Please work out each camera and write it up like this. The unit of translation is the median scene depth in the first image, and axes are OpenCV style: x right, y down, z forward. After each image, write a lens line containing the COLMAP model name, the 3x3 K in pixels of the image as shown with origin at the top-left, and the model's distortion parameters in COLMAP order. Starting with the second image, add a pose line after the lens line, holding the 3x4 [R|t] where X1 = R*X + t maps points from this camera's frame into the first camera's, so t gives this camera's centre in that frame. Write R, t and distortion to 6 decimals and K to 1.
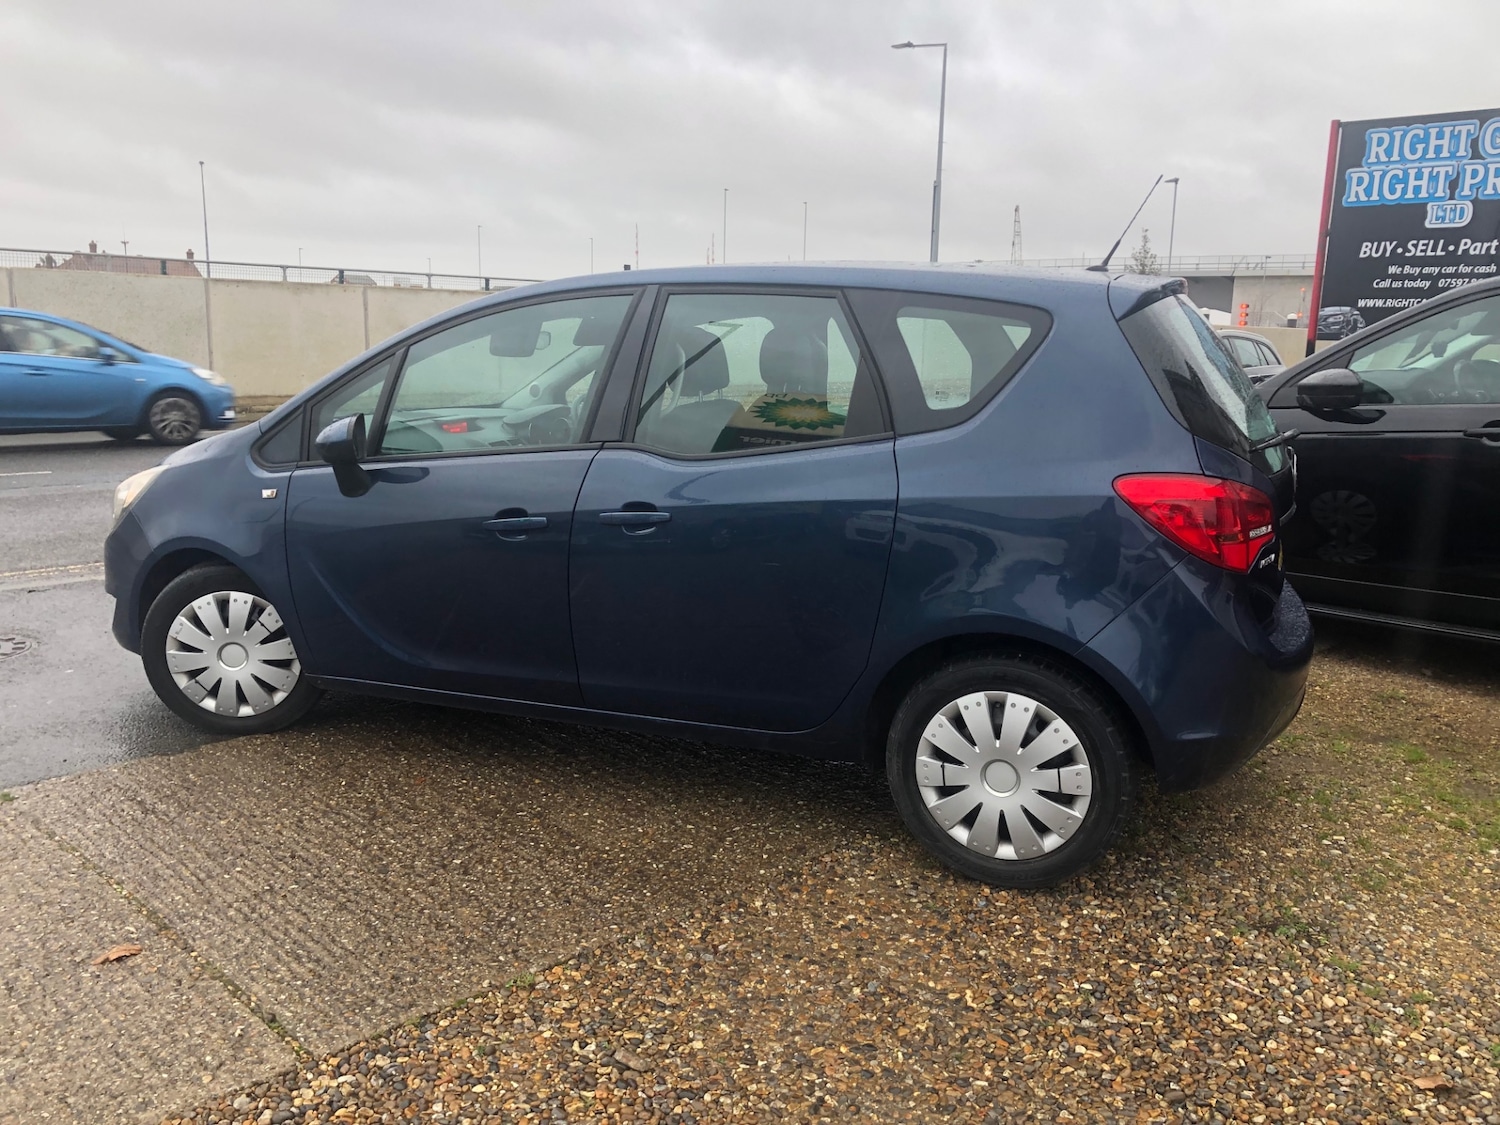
lens RADIAL K [[1223.0, 0, 745.3], [0, 1223.0, 557.7], [0, 0, 1]] dist [0.041501, -0.028766]
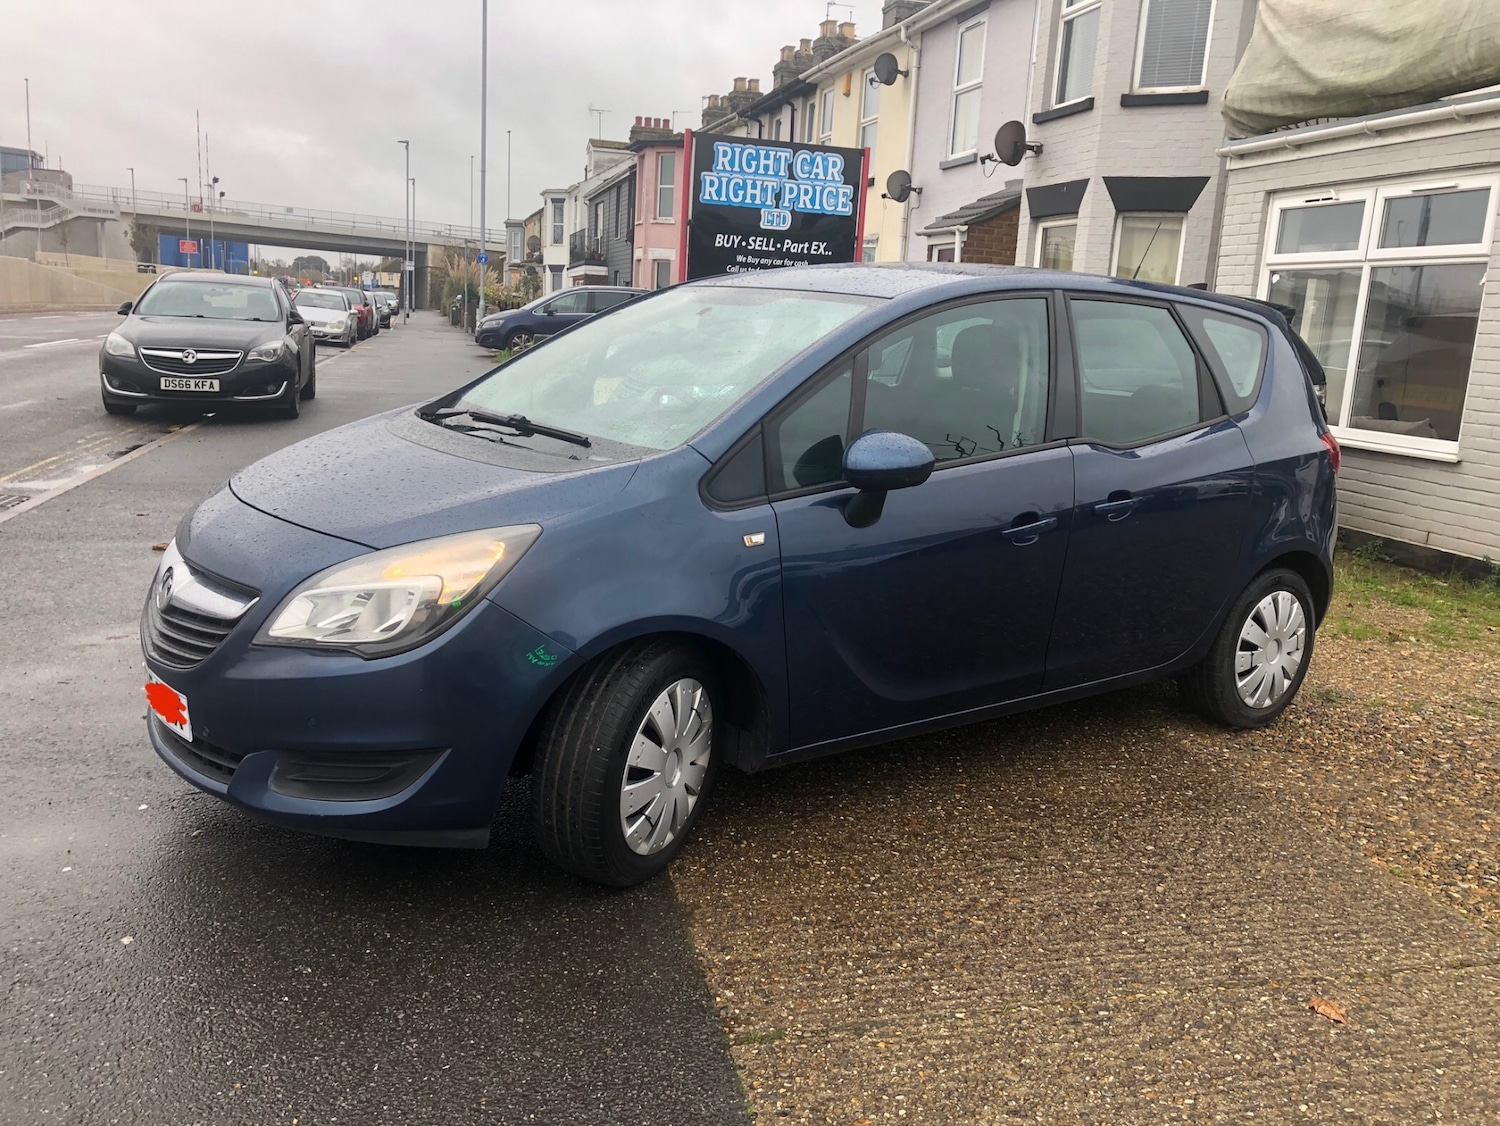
lens RADIAL K [[1223.0, 0, 745.3], [0, 1223.0, 558.2], [0, 0, 1]] dist [0.041501, -0.028766]
pose [[0.515533, -0.155657, 0.842613, -0.605078], [0.109223, 0.987278, 0.115555, -0.075319], [-0.849880, 0.032460, 0.525975, 0.351159]]
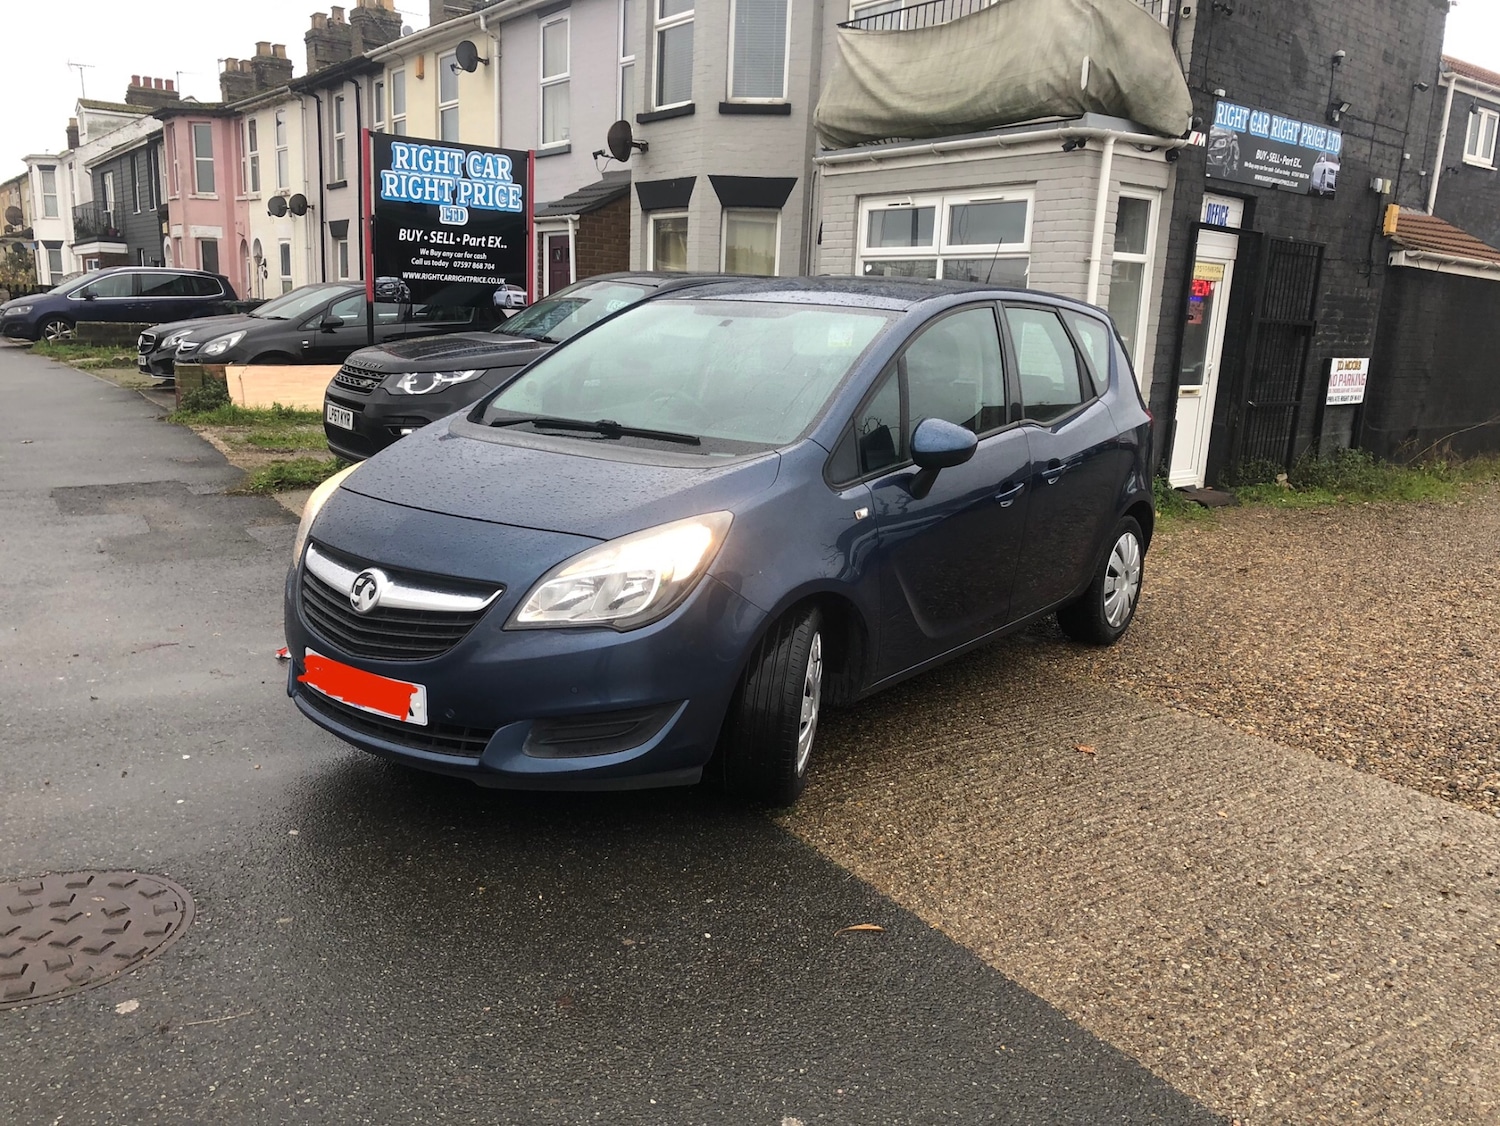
lens RADIAL K [[1229.6, 0, 740.0], [0, 1229.6, 573.3], [0, 0, 1]] dist [0.016185, 0.017364]
pose [[0.173702, -0.215148, 0.961009, -0.817363], [0.144439, 0.970857, 0.191245, -0.101874], [-0.974148, 0.105587, 0.199716, 0.441809]]
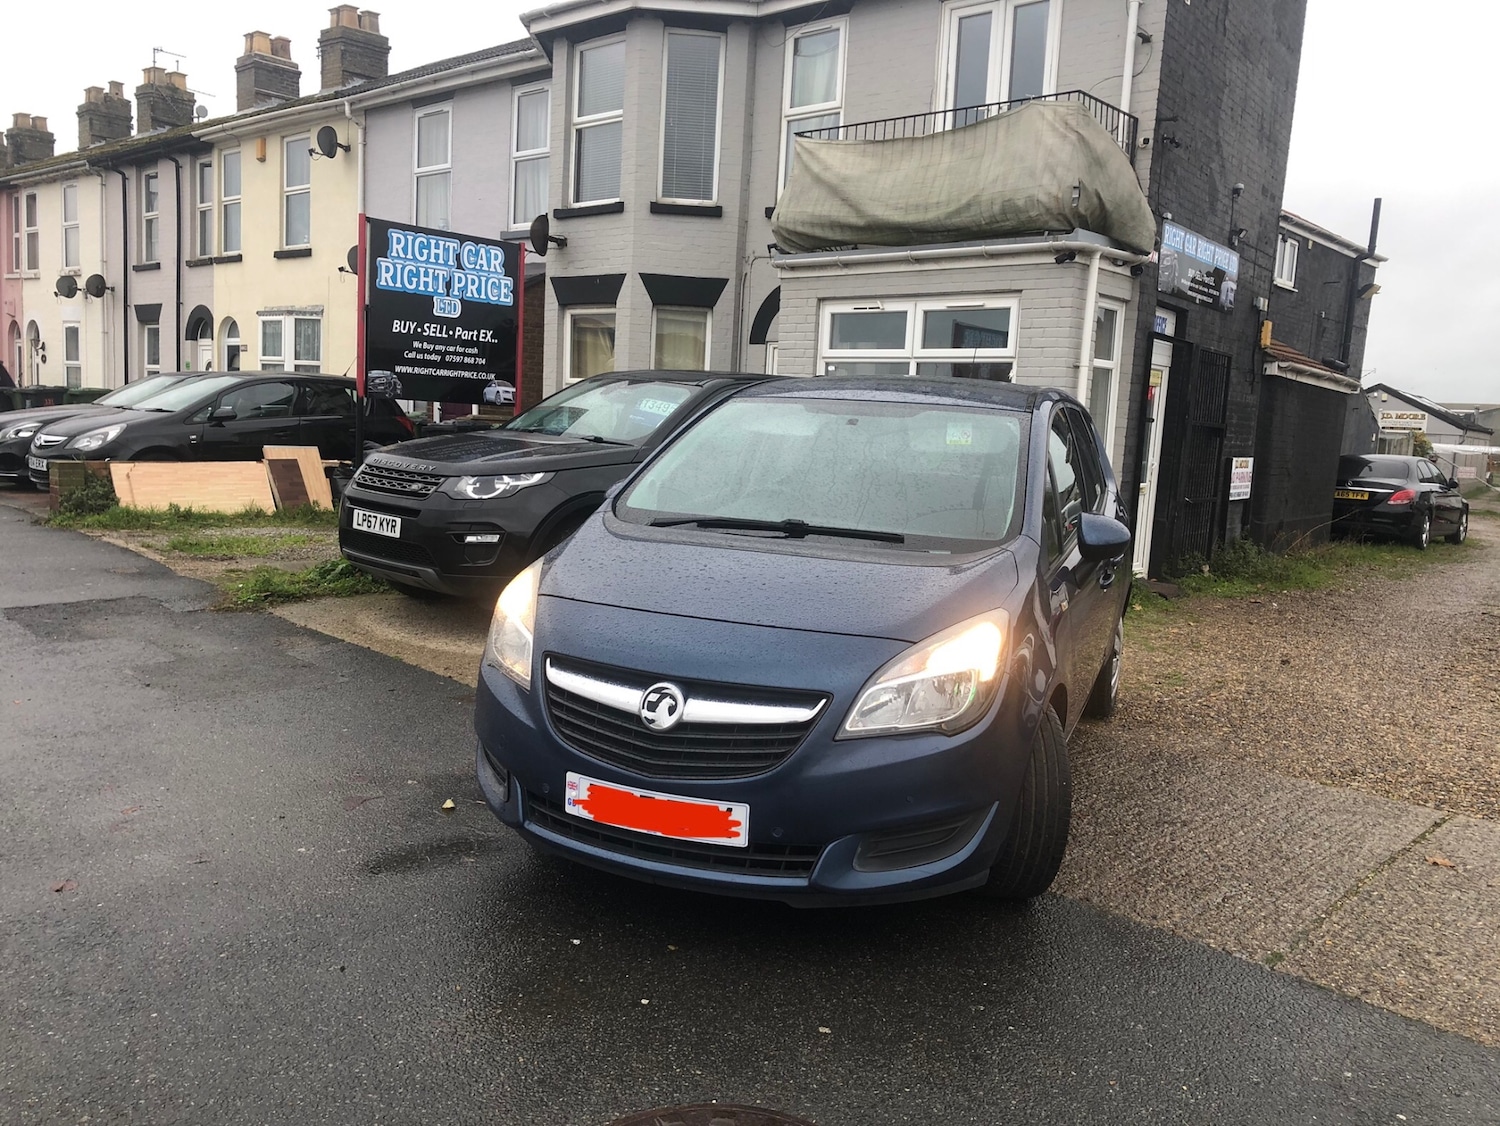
lens RADIAL K [[1223.0, 0, 745.3], [0, 1223.0, 558.2], [0, 0, 1]] dist [0.041501, -0.028766]
pose [[-0.031850, -0.133958, 0.990475, -0.785990], [0.133467, 0.981533, 0.137041, -0.150139], [-0.990541, 0.136560, -0.013383, 0.735483]]
